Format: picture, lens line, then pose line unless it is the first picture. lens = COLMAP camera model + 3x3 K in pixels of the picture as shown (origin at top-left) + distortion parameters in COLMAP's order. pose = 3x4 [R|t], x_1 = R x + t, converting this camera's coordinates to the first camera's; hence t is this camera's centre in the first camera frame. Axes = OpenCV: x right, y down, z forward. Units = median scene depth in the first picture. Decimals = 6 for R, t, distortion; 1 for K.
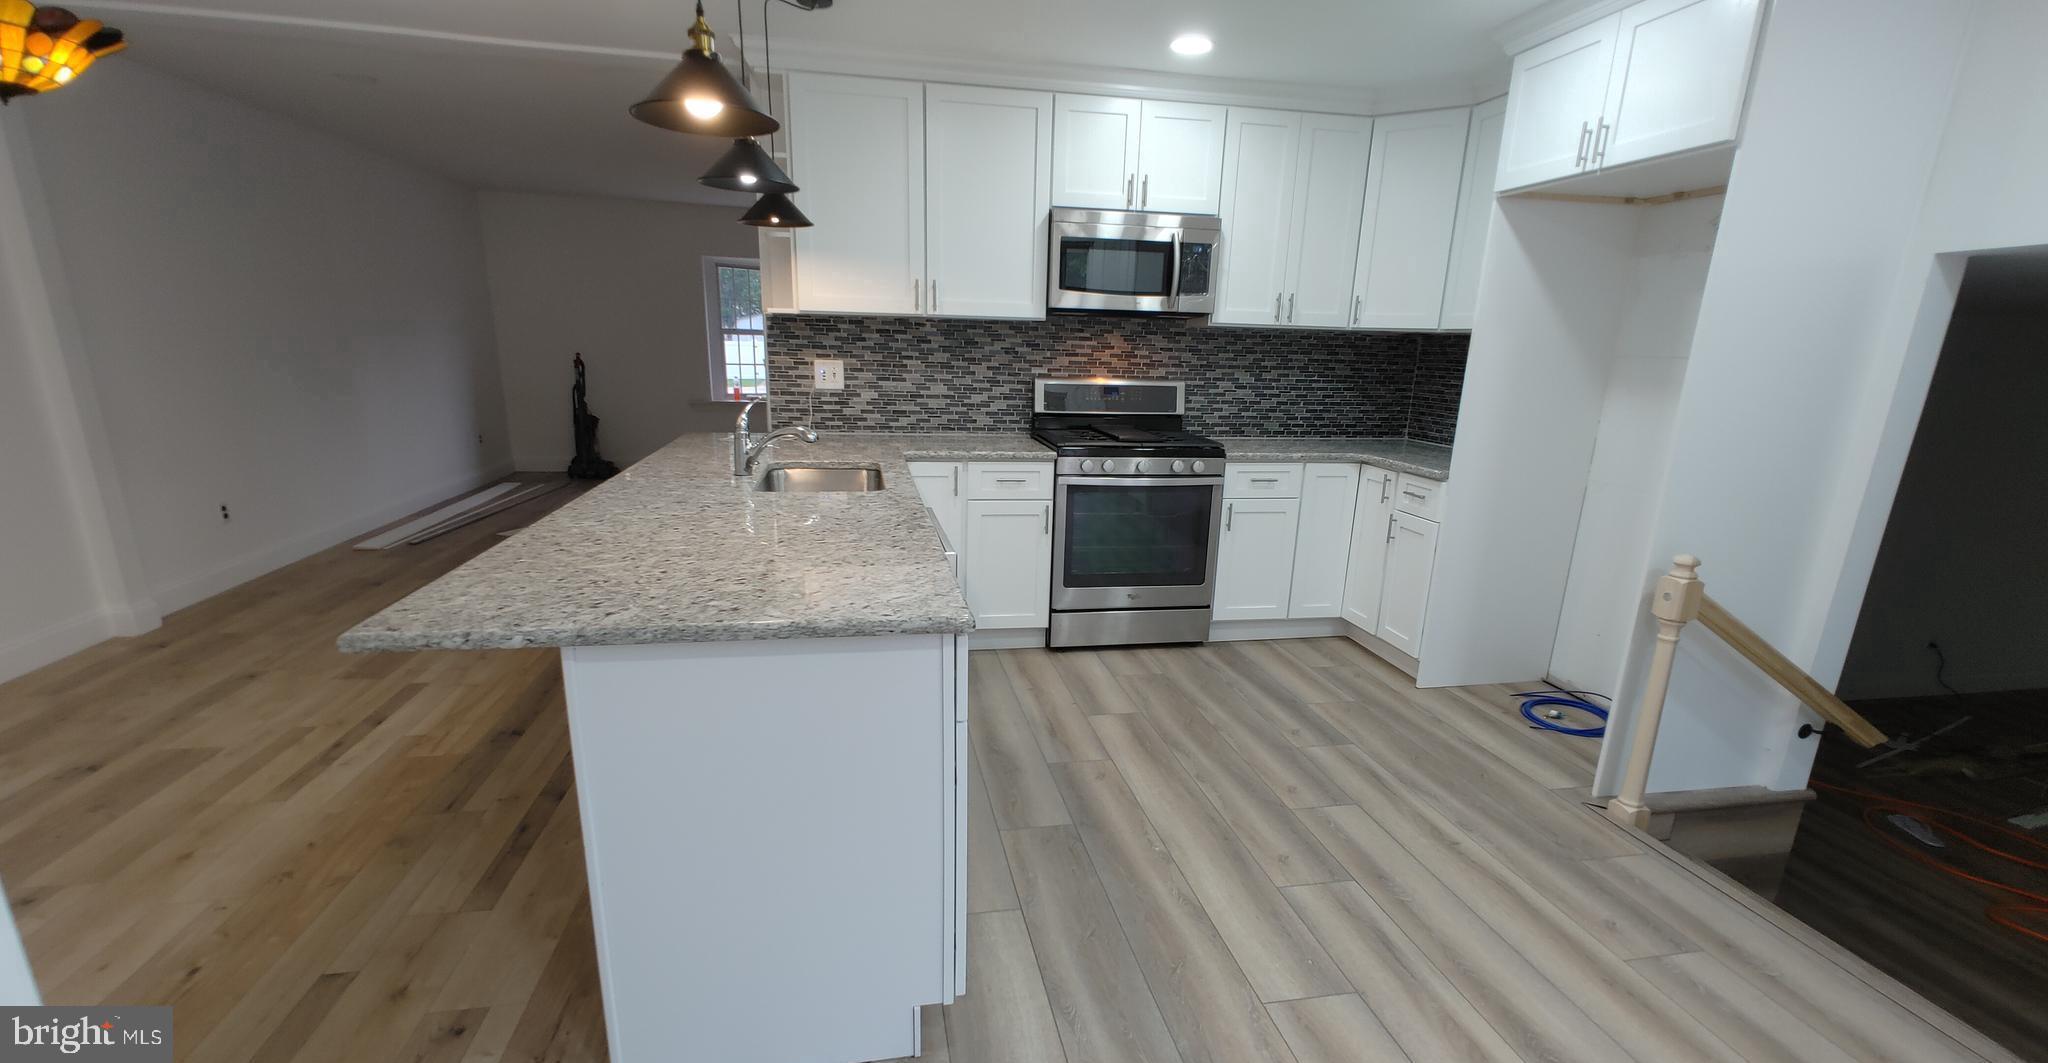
lens RADIAL K [[882.2, 0, 1029.6], [0, 882.2, 591.3], [0, 0, 1]] dist [-0.000606, -0.000479]
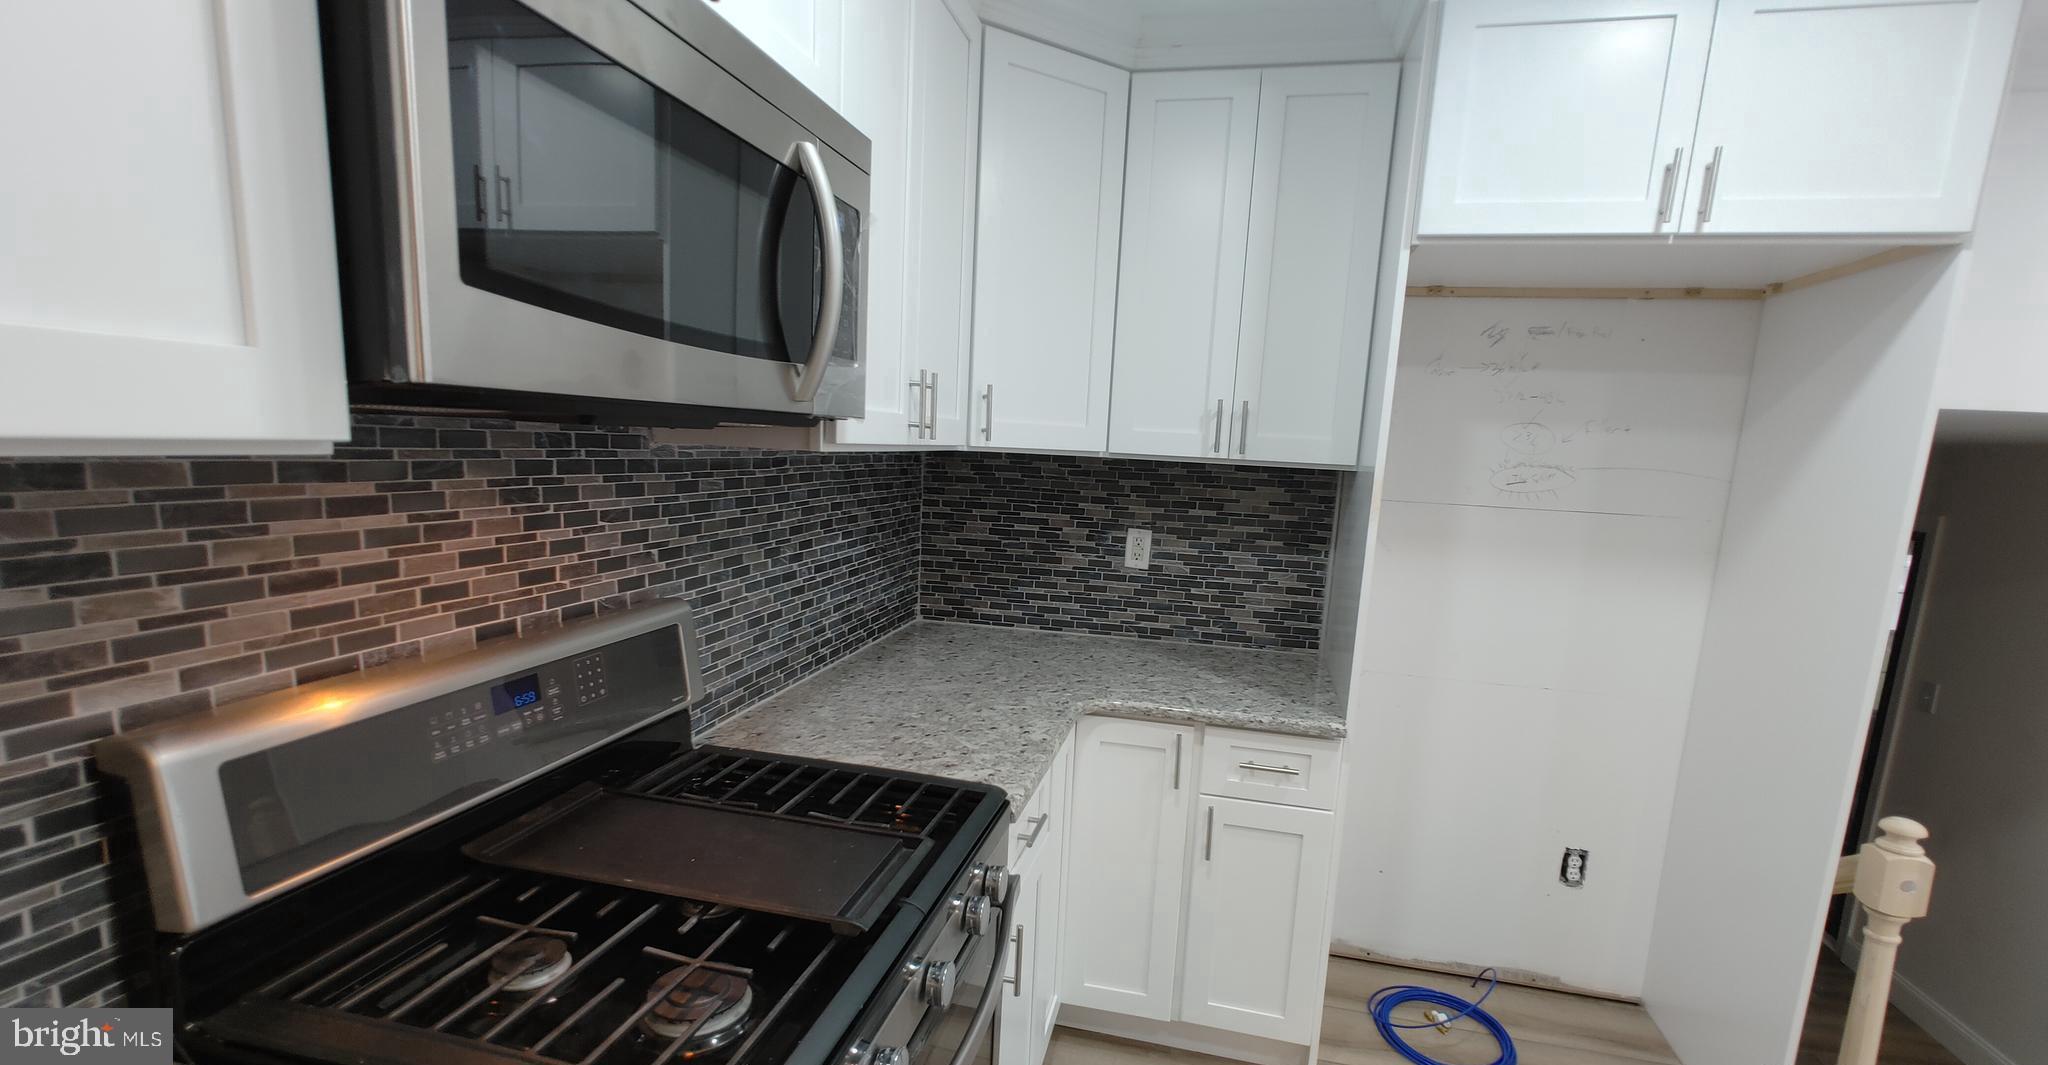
lens RADIAL K [[887.6, 0, 1037.8], [0, 887.6, 591.4], [0, 0, 1]] dist [0.001303, 0.001063]
pose [[0.398096, -0.163106, 0.902727, -0.079859], [0.214428, 0.973350, 0.081305, -0.255012], [-0.891930, 0.161203, 0.422461, 0.778110]]
